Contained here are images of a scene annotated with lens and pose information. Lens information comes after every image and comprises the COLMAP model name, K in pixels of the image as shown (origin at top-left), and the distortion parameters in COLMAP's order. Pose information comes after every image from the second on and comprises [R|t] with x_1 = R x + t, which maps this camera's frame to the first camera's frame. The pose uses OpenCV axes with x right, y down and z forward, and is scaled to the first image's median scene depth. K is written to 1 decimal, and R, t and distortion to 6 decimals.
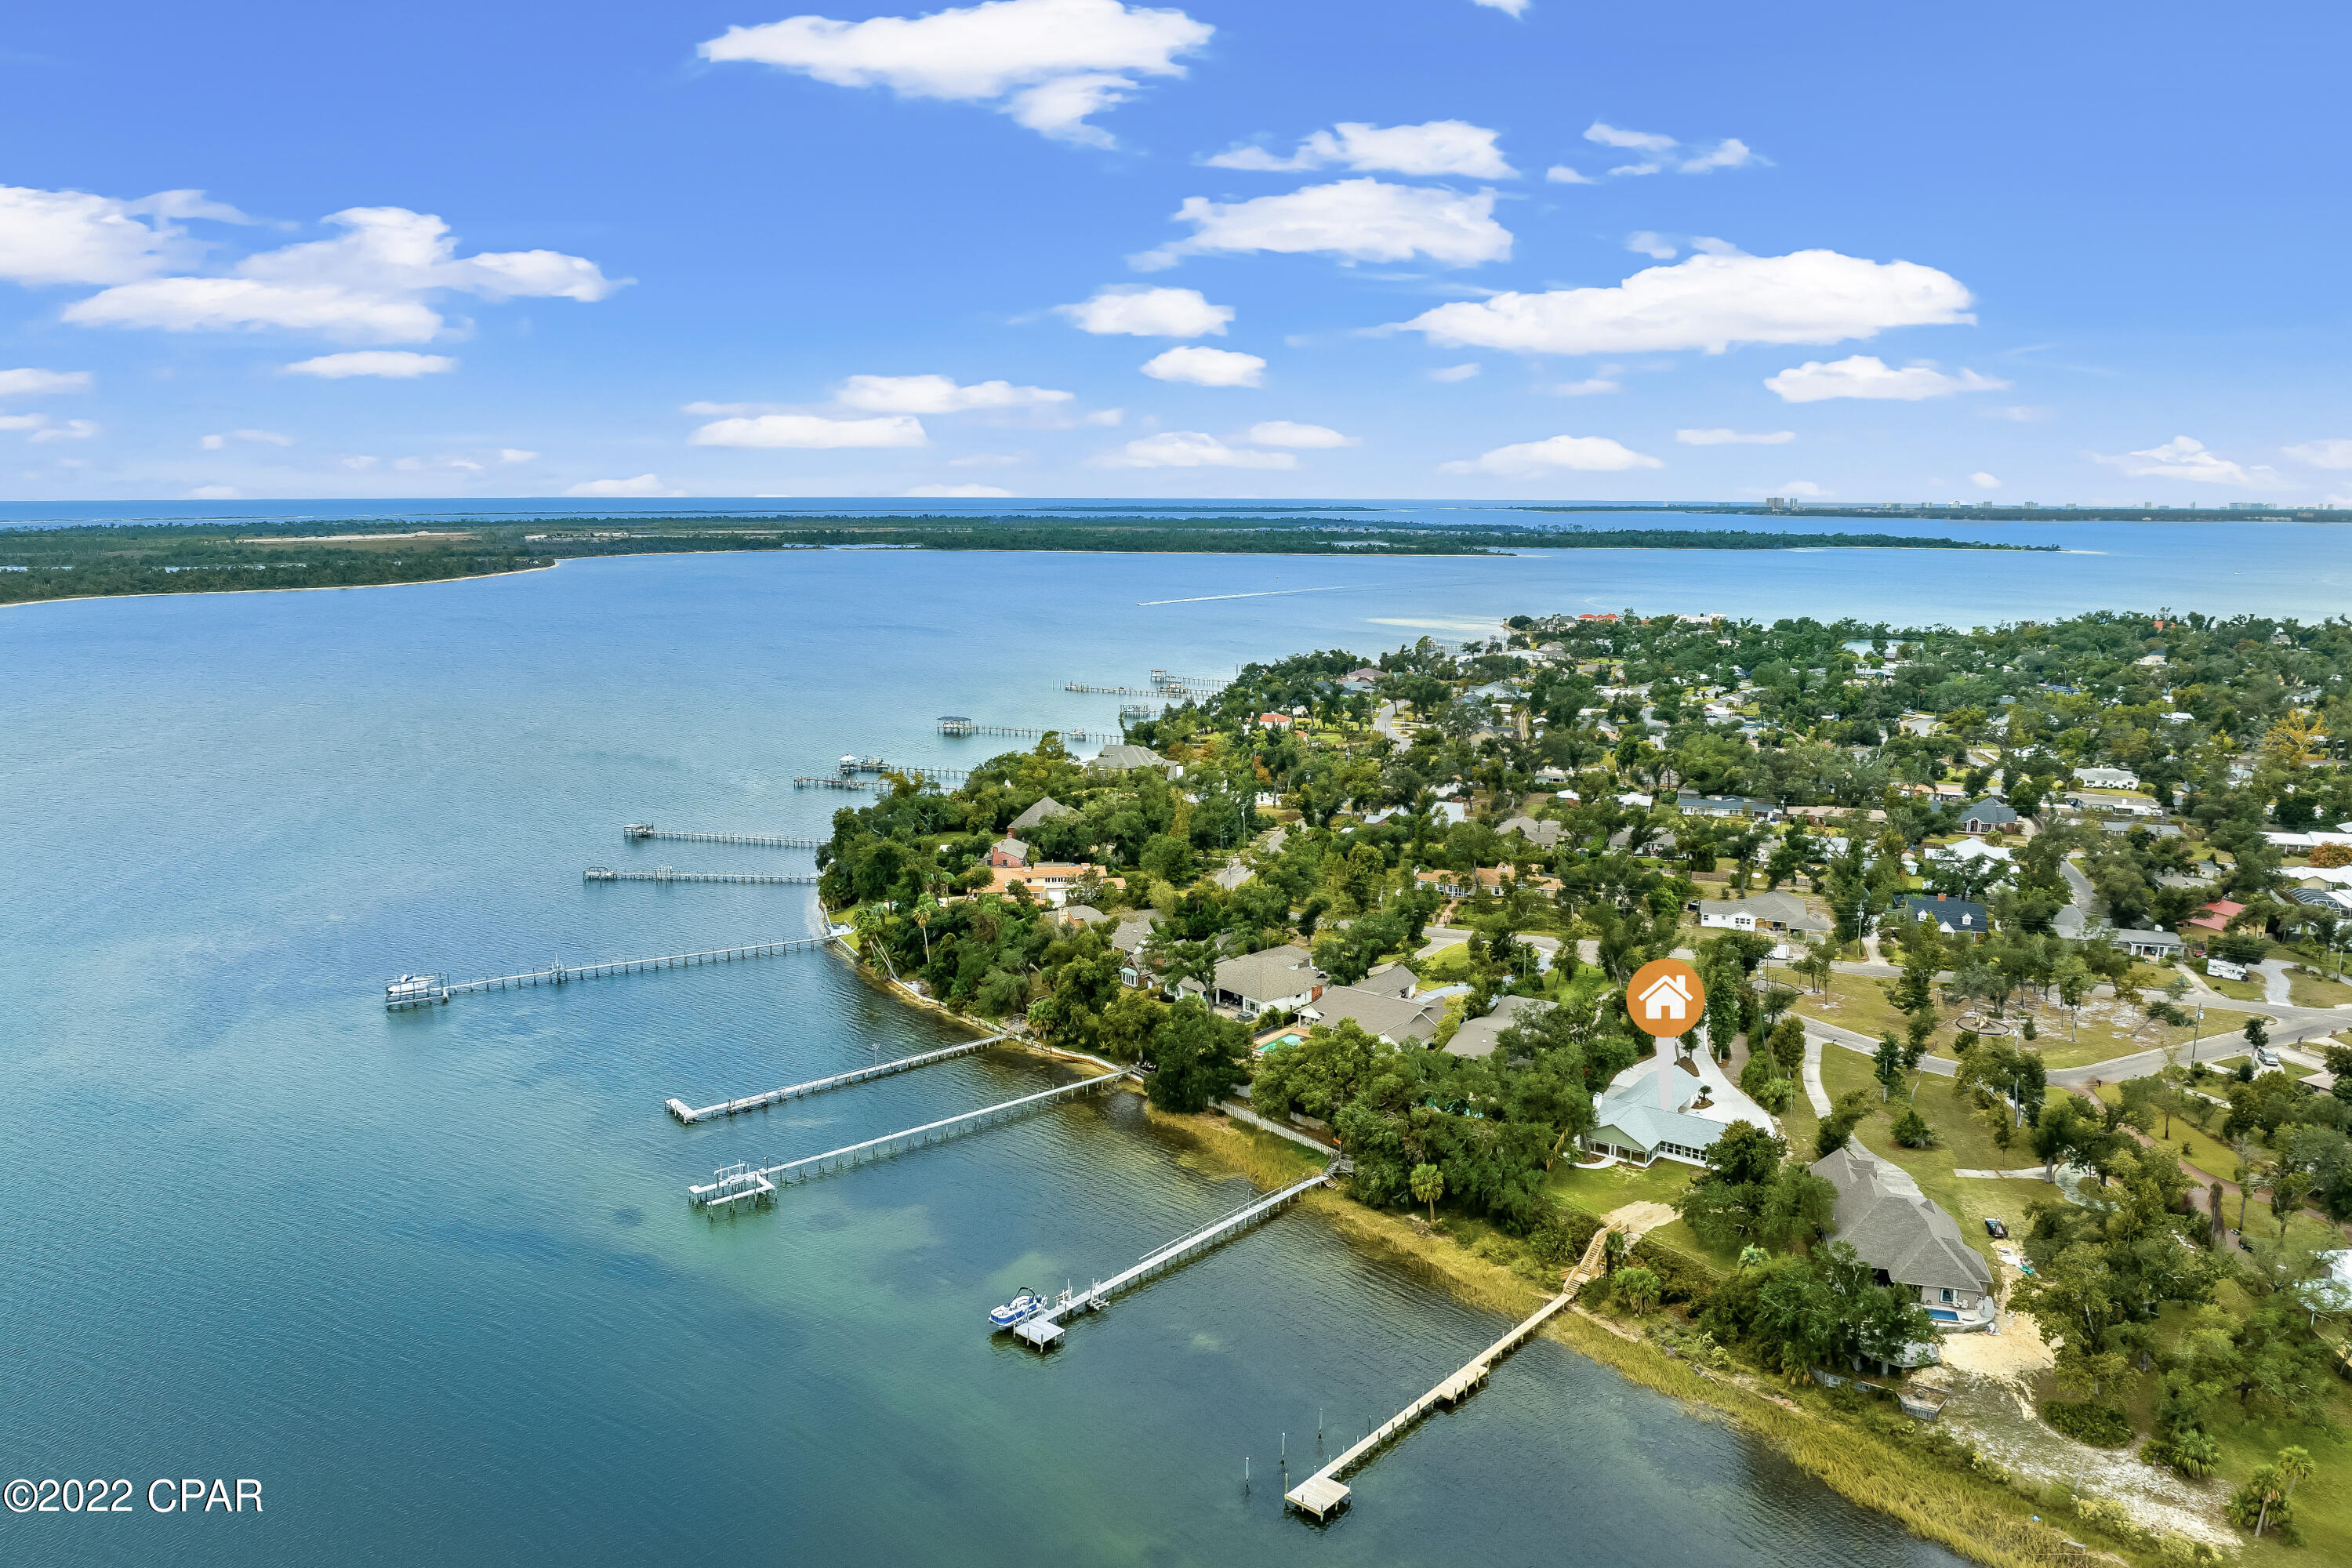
lens RADIAL K [[1610.2, 0, 1176.0], [0, 1610.2, 784.0], [0, 0, 1]] dist [0.004803, -0.012865]
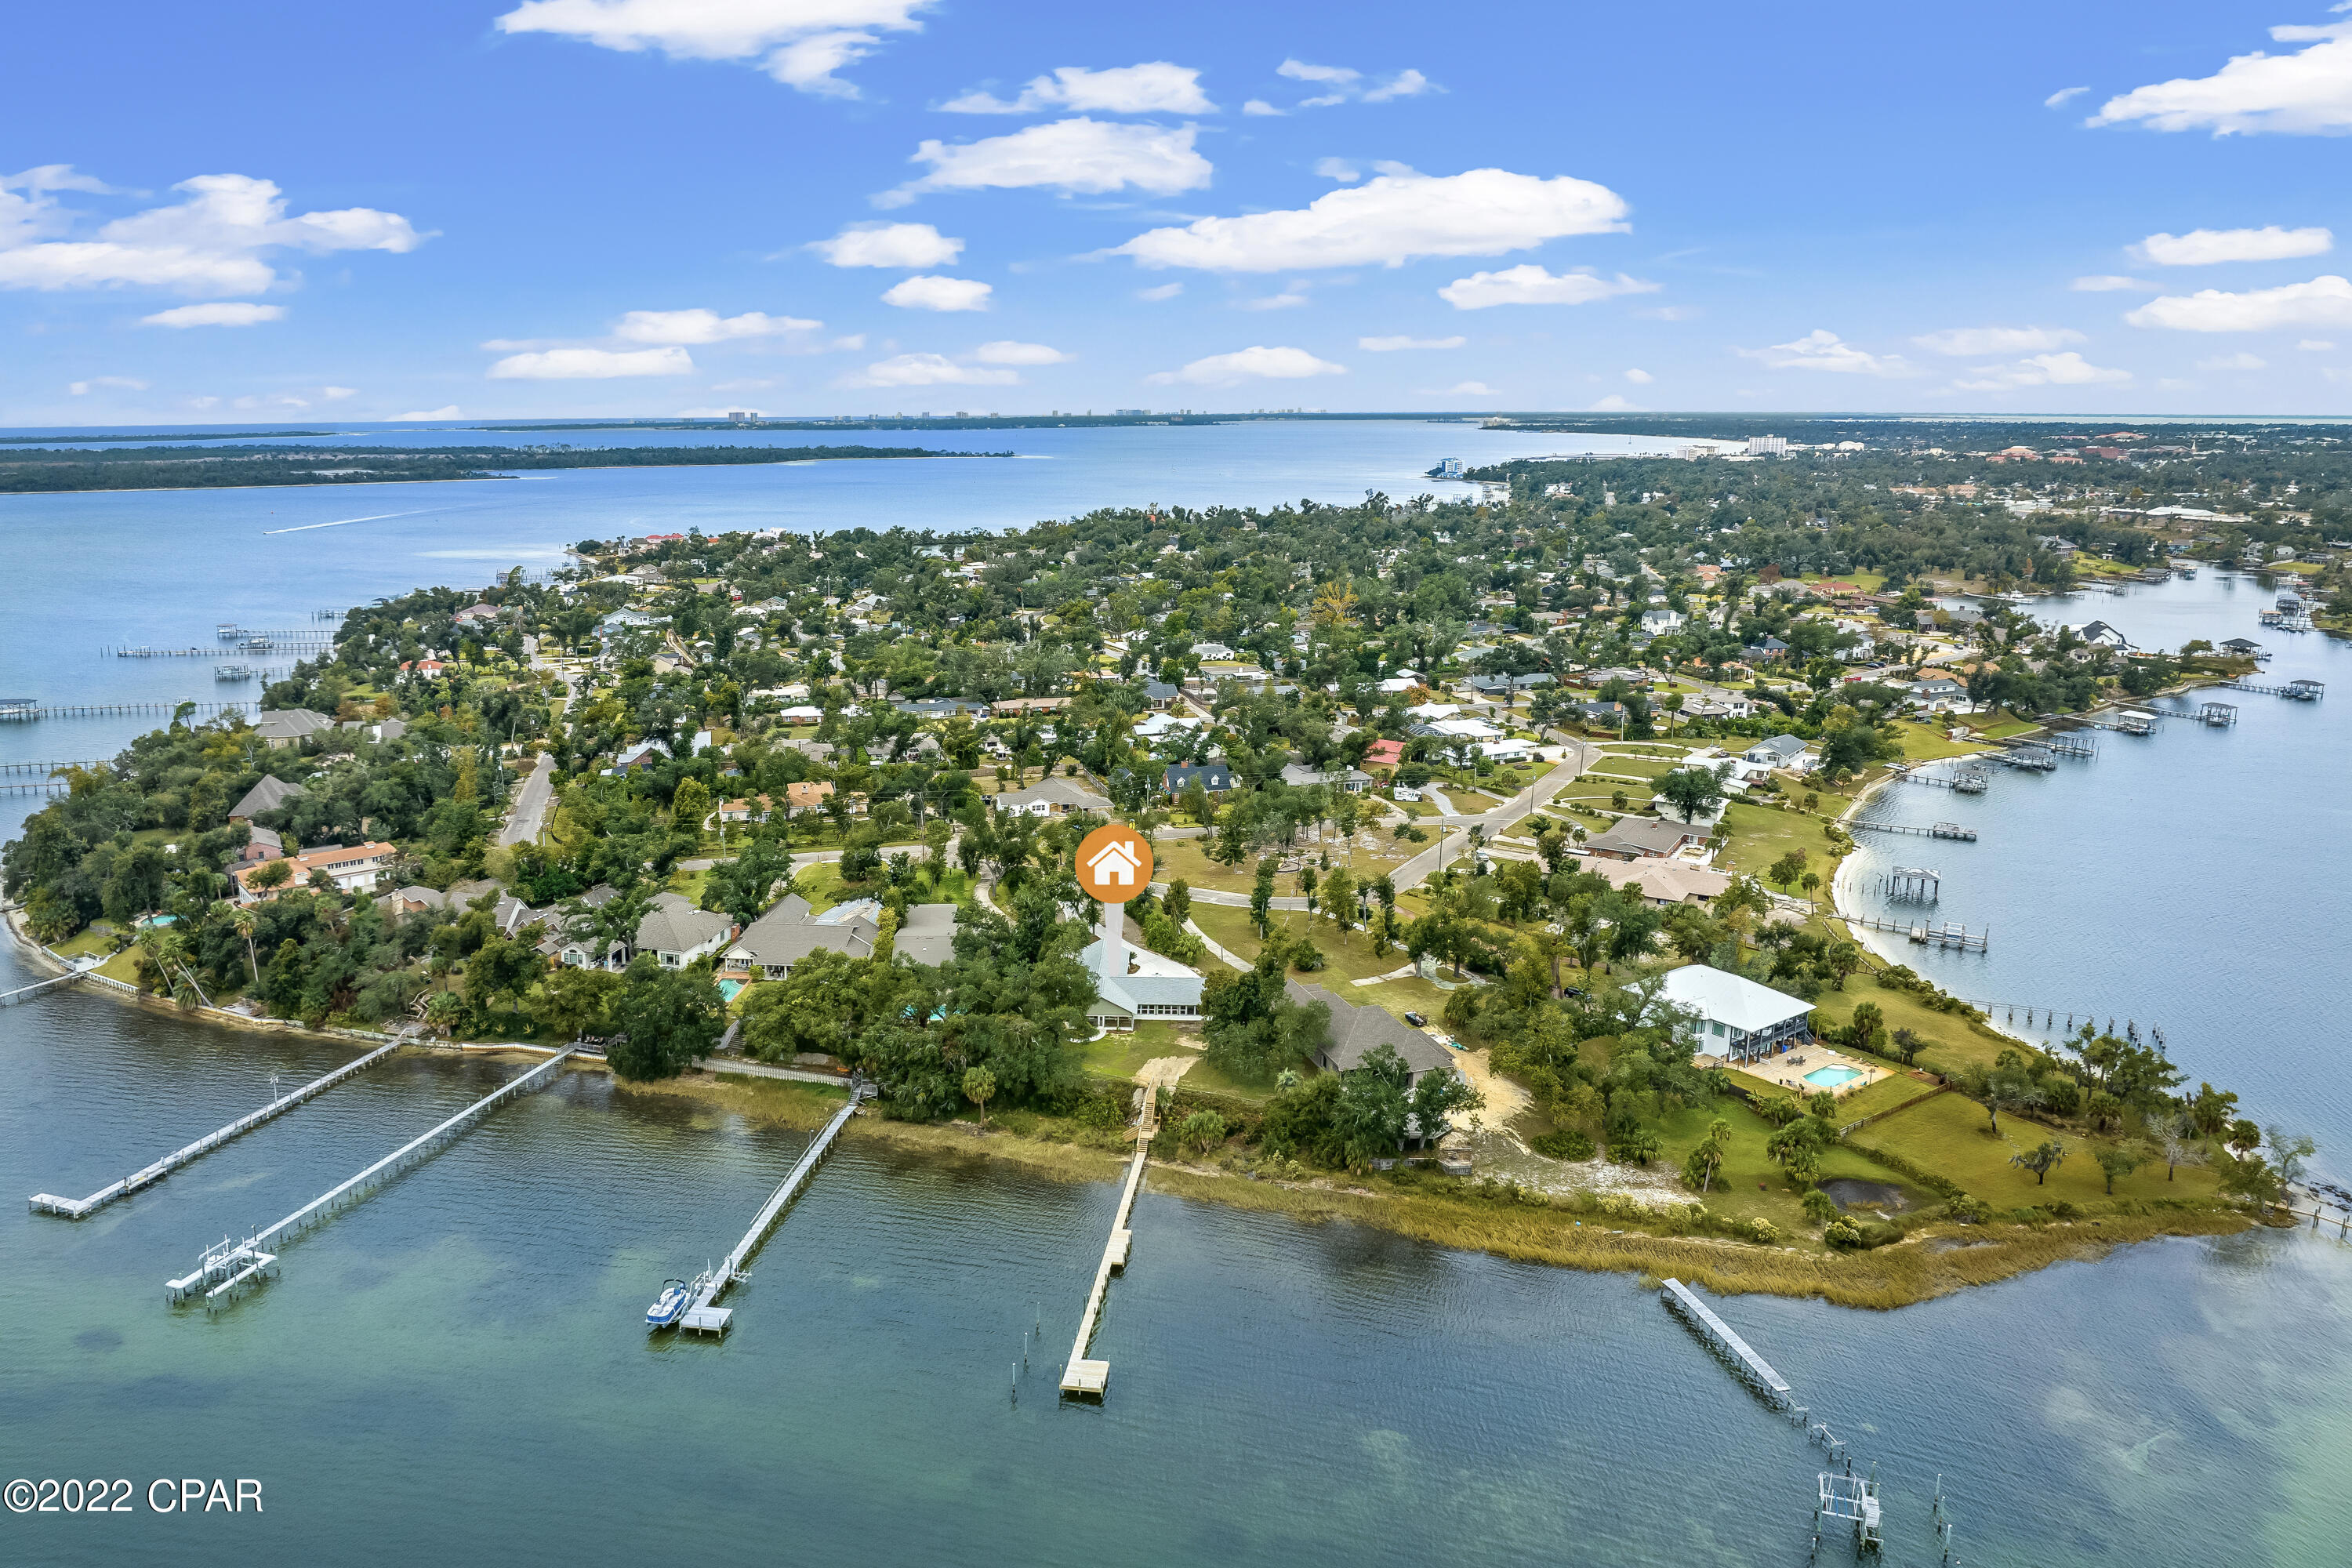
lens RADIAL K [[1610.2, 0, 1176.0], [0, 1610.2, 784.0], [0, 0, 1]] dist [0.004803, -0.012865]
pose [[0.865063, -0.127495, 0.485192, -0.190102], [0.103073, 0.991703, 0.076820, -0.008605], [-0.490961, -0.016443, 0.871027, 0.038176]]
